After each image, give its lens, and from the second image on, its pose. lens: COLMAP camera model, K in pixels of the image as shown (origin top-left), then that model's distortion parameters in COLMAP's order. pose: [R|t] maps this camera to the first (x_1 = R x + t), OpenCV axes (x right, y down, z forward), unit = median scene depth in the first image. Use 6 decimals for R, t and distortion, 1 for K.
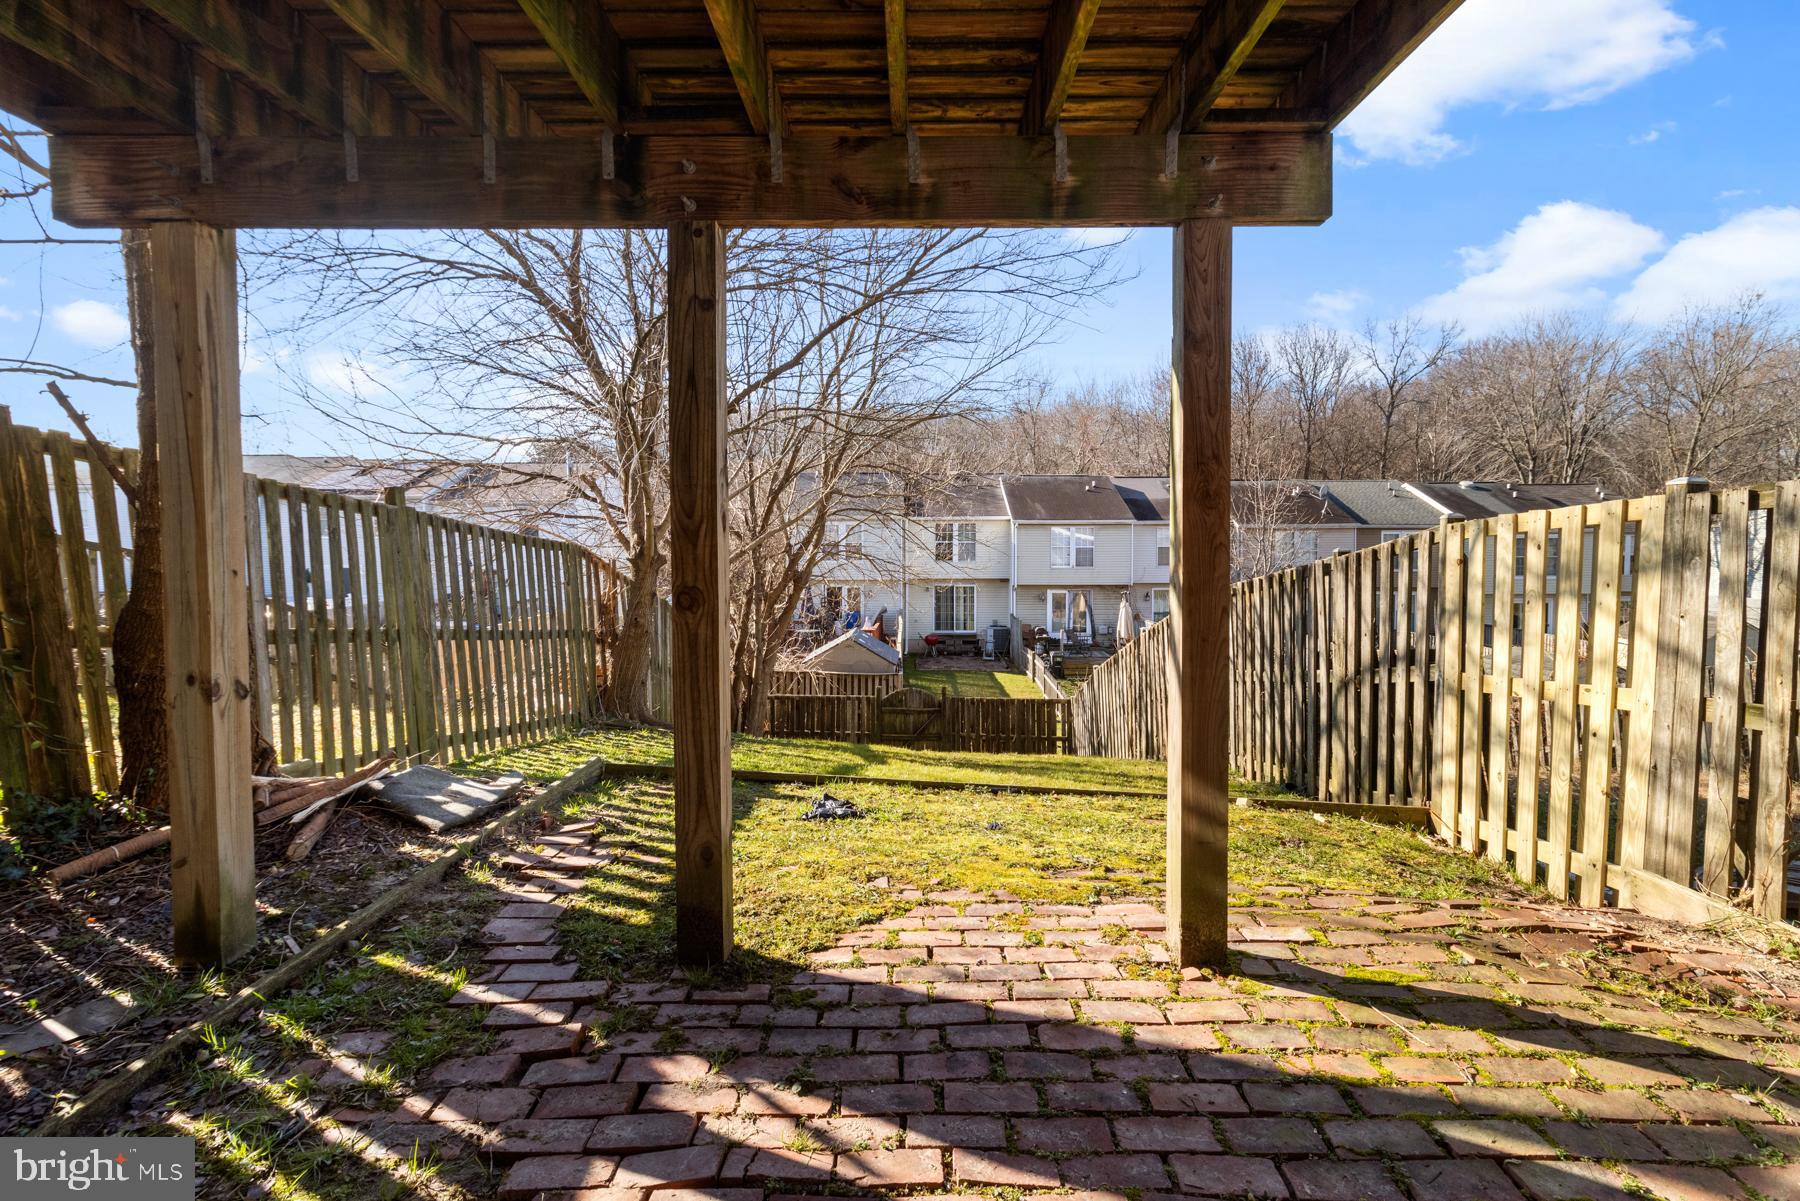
lens RADIAL K [[833.9, 0, 901.3], [0, 833.9, 565.3], [0, 0, 1]] dist [0.000423, -0.000269]
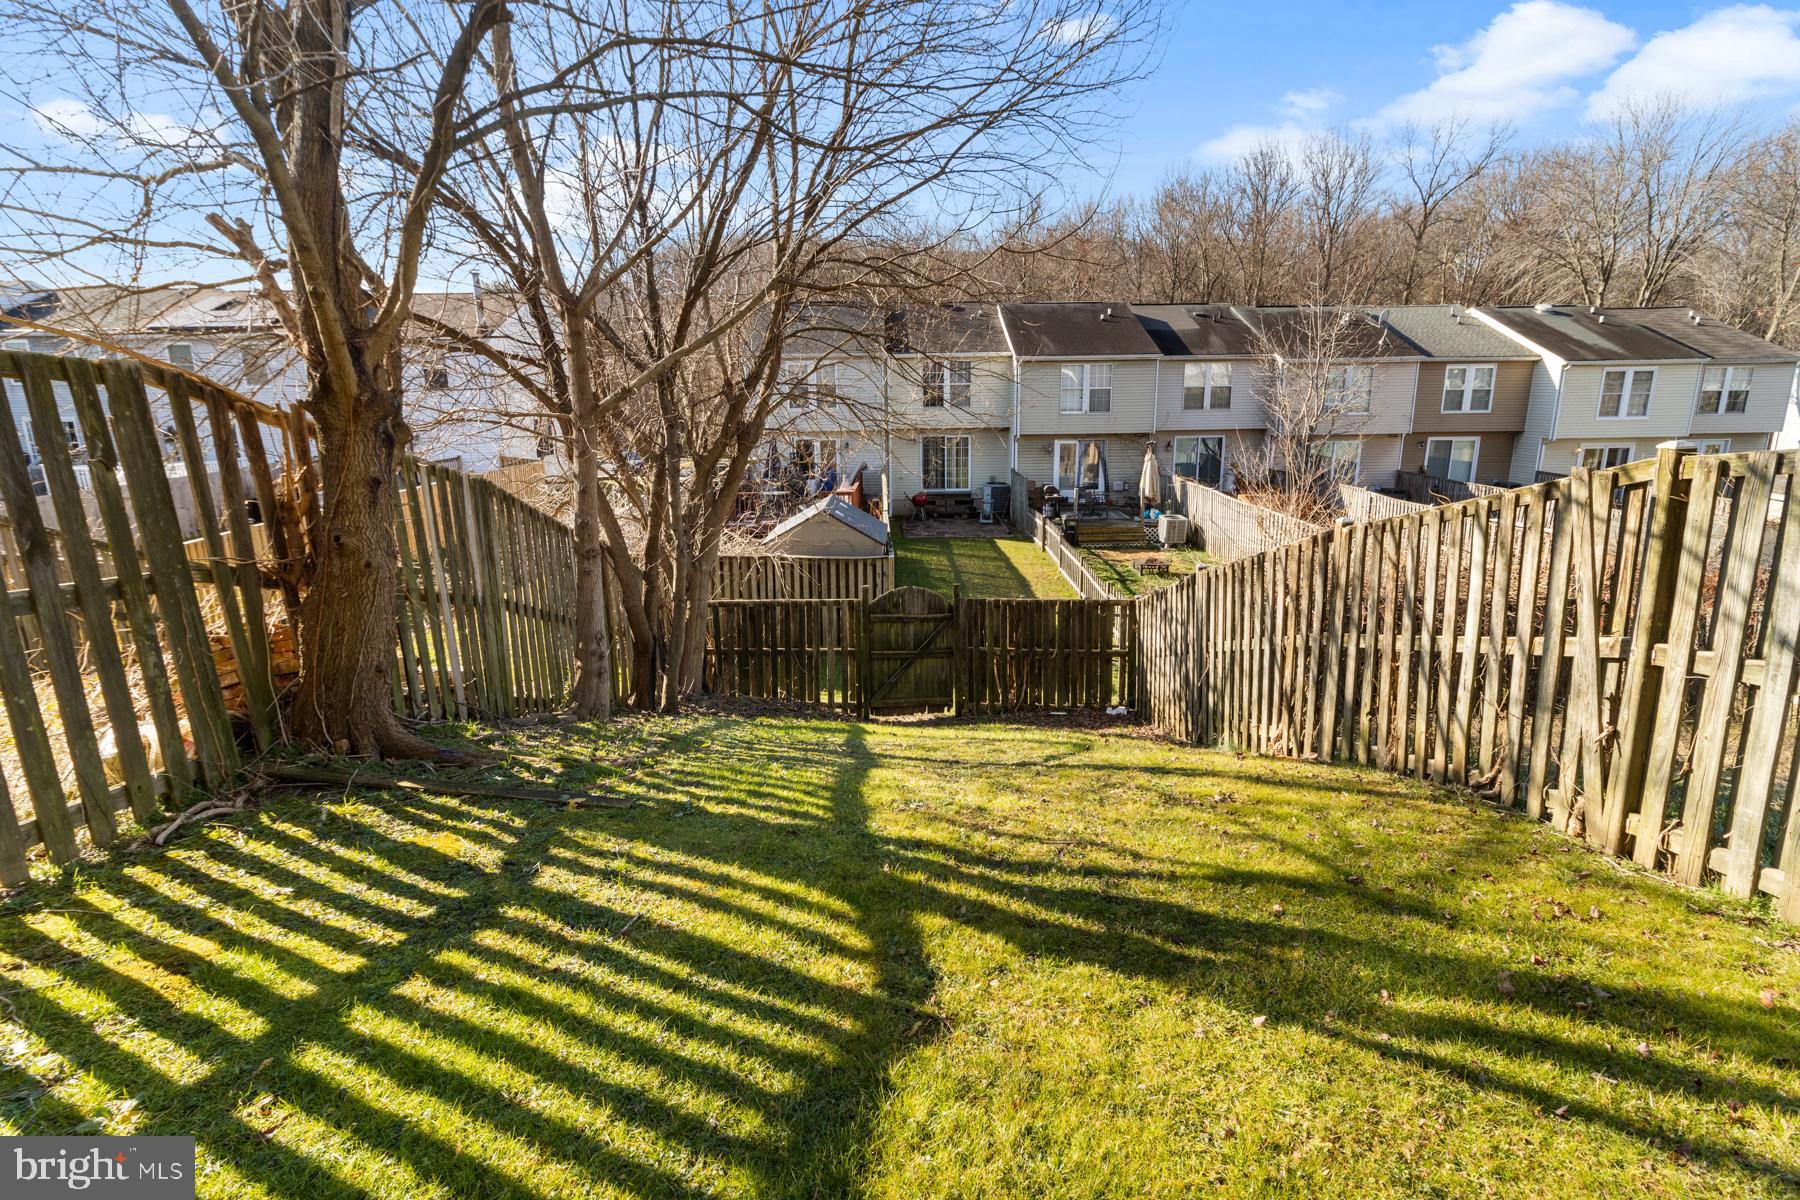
lens RADIAL K [[833.9, 0, 887.8], [0, 833.9, 565.9], [0, 0, 1]] dist [0.000423, -0.000269]
pose [[0.999837, -0.014320, 0.011026, -0.007979], [0.012103, 0.983590, 0.180011, 0.000463], [-0.013423, -0.179848, 0.983603, 0.156655]]
